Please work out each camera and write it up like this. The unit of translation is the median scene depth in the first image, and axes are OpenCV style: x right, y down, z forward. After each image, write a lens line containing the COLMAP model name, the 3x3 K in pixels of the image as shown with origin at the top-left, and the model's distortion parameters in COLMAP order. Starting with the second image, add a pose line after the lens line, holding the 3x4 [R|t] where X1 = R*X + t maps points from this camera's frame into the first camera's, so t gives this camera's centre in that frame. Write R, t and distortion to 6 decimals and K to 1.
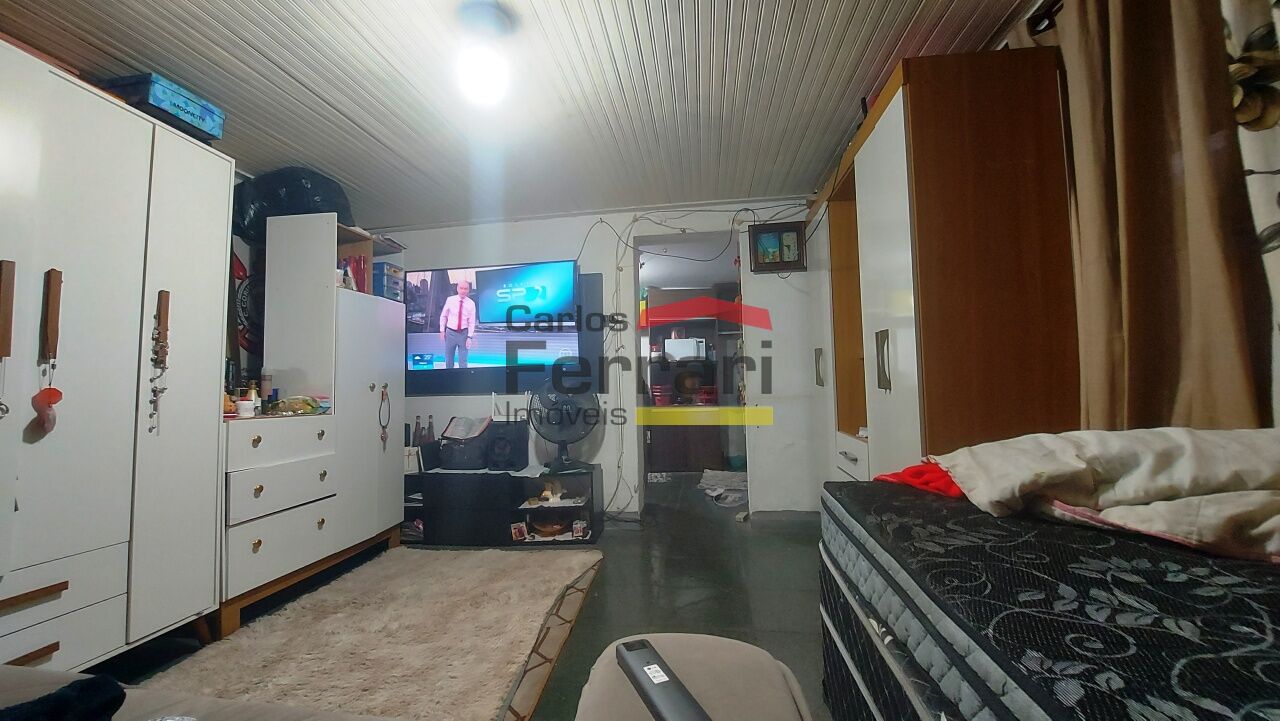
lens RADIAL K [[503.0, 0, 641.1], [0, 503.0, 358.8], [0, 0, 1]] dist [-0.012983, -0.000317]
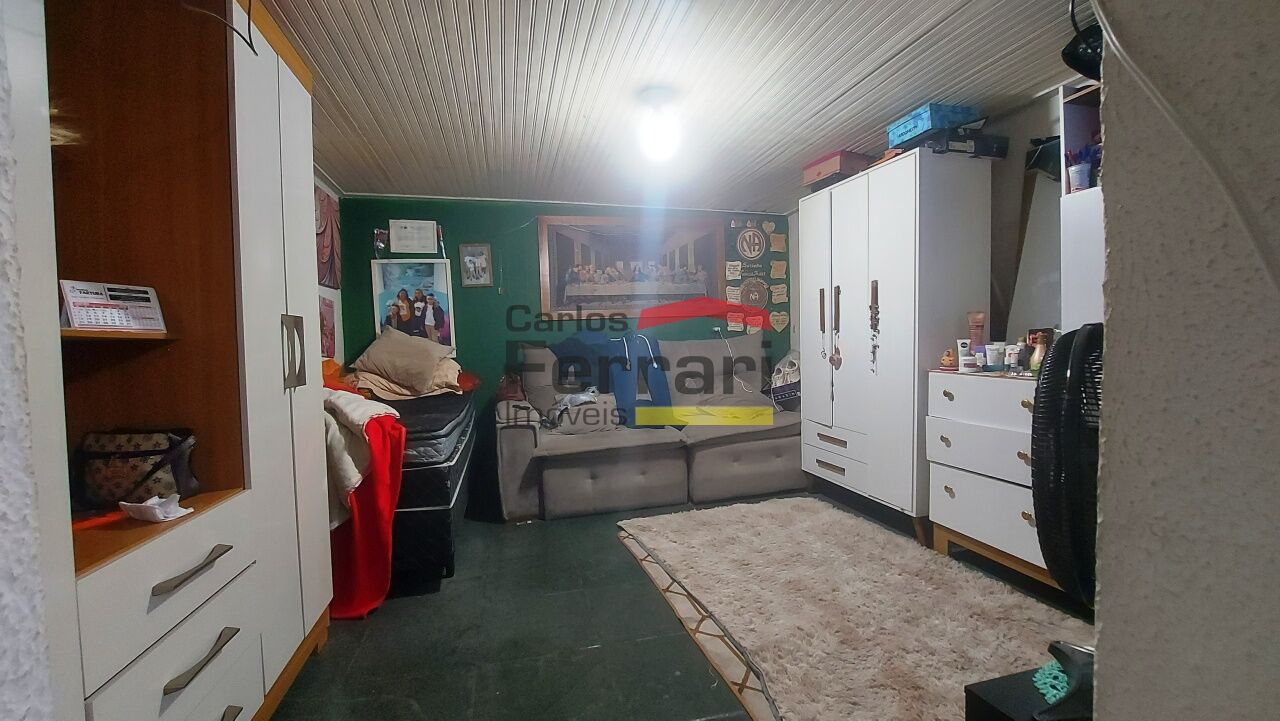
lens RADIAL K [[503.0, 0, 641.1], [0, 503.0, 358.6], [0, 0, 1]] dist [-0.012983, -0.000317]
pose [[-0.920973, 0.059730, -0.385020, 0.282586], [0.065927, 0.997820, -0.002902, 0.056126], [0.384008, -0.028056, -0.922904, 2.024388]]
